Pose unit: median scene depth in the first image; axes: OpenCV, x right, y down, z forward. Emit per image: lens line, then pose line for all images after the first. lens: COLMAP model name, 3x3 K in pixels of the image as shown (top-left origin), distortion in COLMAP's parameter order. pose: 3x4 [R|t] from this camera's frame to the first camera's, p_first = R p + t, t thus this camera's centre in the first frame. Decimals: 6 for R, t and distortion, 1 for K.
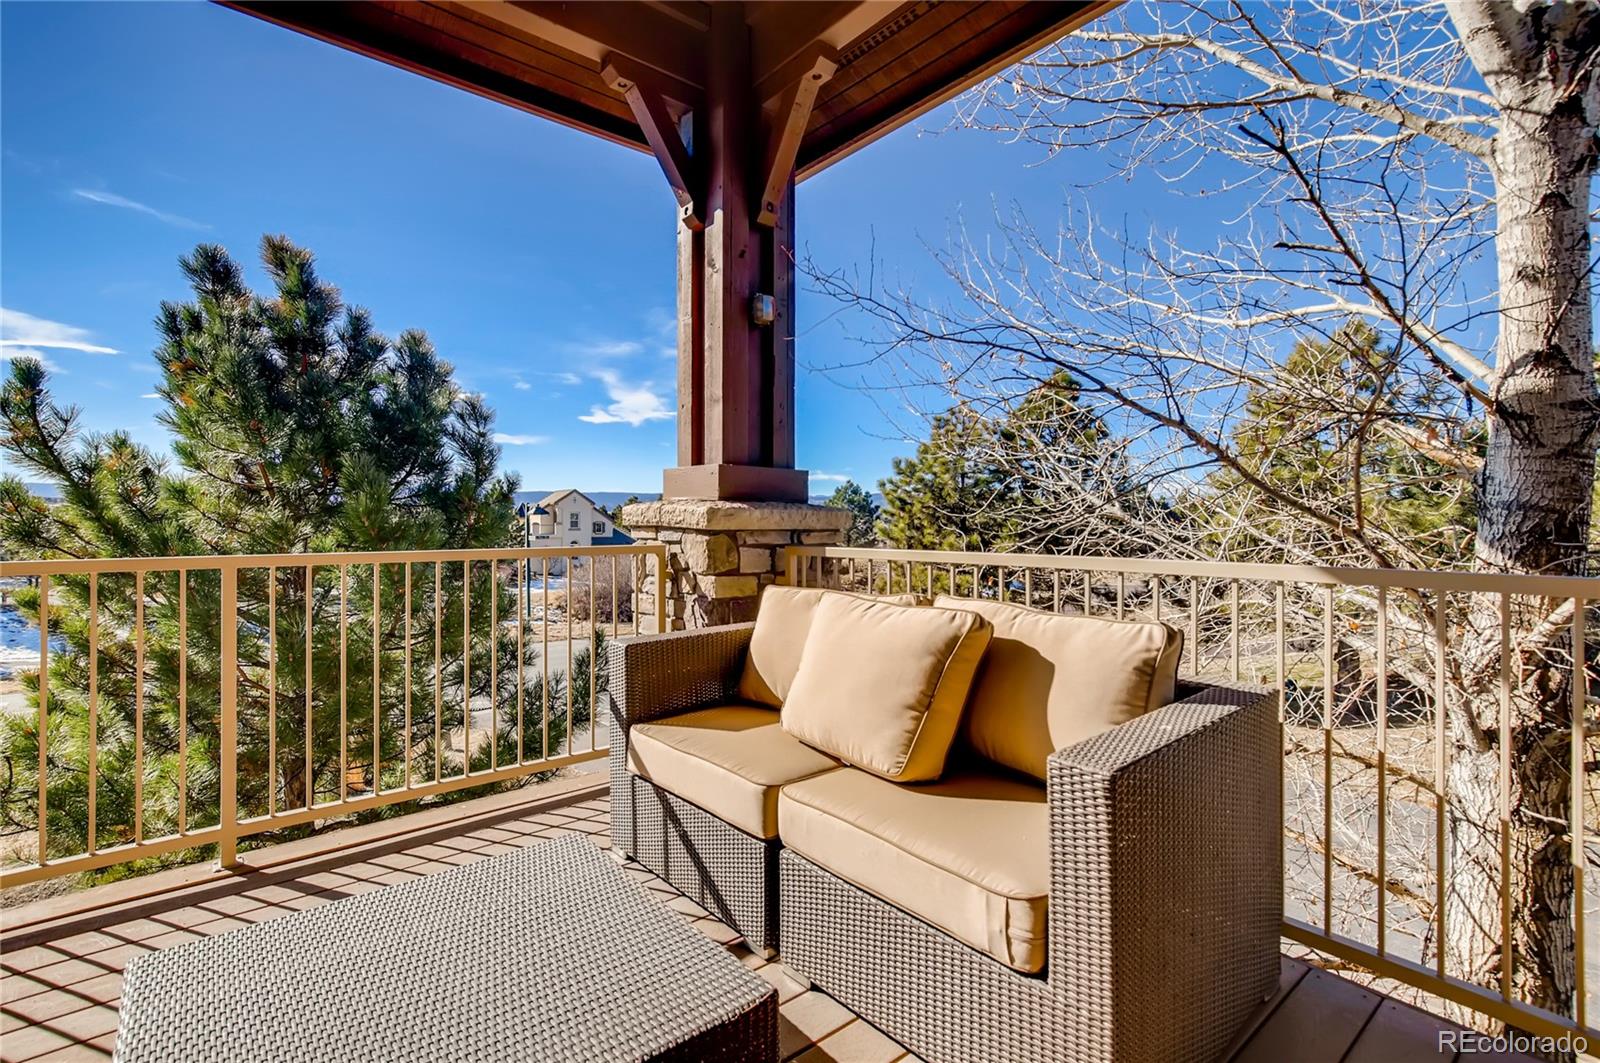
lens RADIAL K [[735.0, 0, 803.6], [0, 735.0, 515.8], [0, 0, 1]] dist [0.001892, 0.002097]
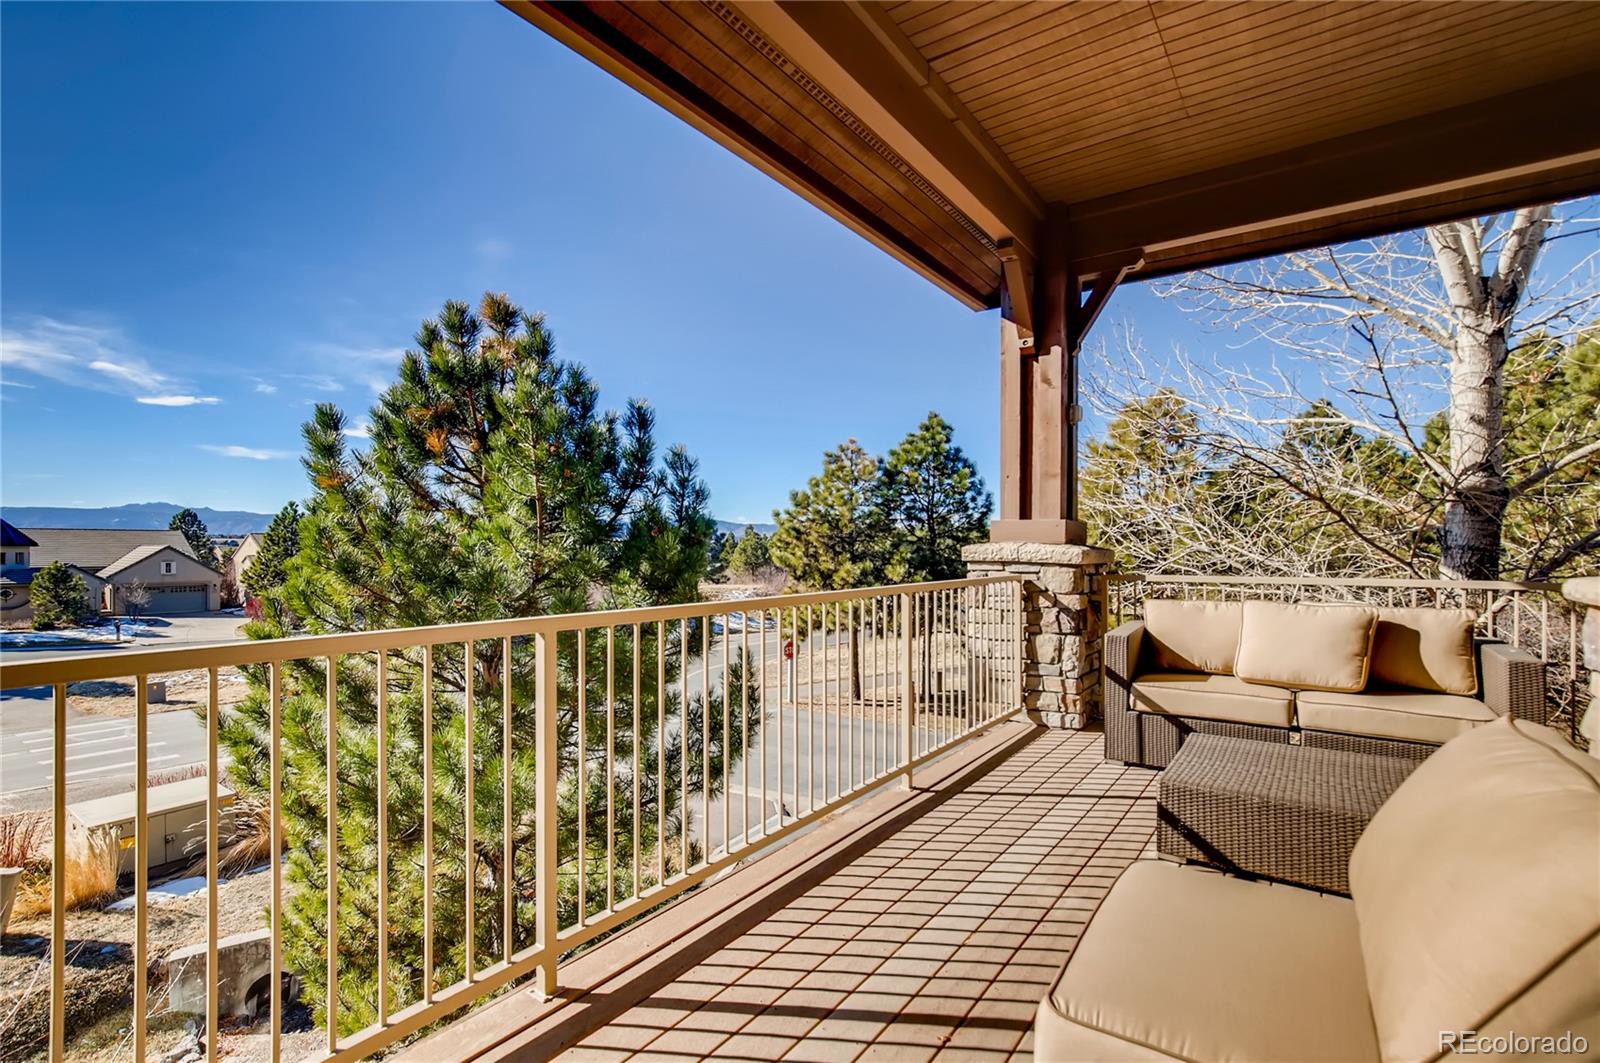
lens RADIAL K [[737.4, 0, 803.0], [0, 737.4, 539.7], [0, 0, 1]] dist [-0.000576, -0.000580]
pose [[0.967455, 0.002503, 0.253032, -1.045591], [-0.001526, 0.999991, -0.004059, -0.024150], [-0.253039, 0.003541, 0.967449, -0.318178]]
